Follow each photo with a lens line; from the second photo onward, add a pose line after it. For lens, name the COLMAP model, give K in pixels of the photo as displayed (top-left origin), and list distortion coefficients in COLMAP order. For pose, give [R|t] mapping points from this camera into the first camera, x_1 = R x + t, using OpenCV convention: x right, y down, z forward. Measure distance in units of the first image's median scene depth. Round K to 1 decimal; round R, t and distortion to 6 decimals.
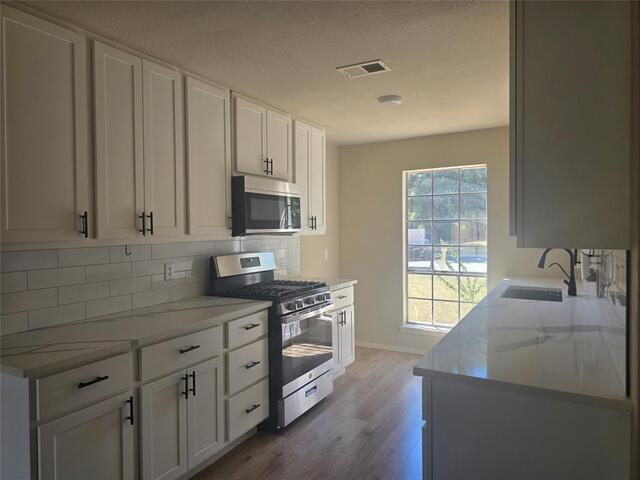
lens RADIAL K [[439.9, 0, 319.7], [0, 439.9, 239.2], [0, 0, 1]] dist [-0.001232, -0.000755]
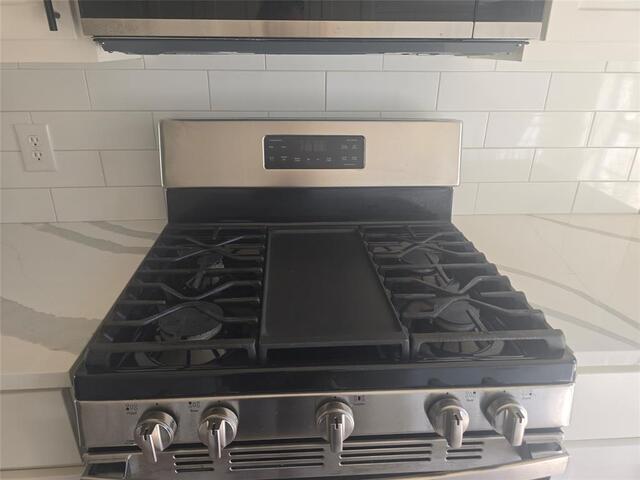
lens RADIAL K [[439.9, 0, 319.5], [0, 439.9, 240.5], [0, 0, 1]] dist [-0.001232, -0.000755]
pose [[0.522917, 0.347624, -0.778277, 0.080582], [-0.027362, 0.919435, 0.392289, -0.005594], [0.851944, -0.183840, 0.490300, 0.846379]]
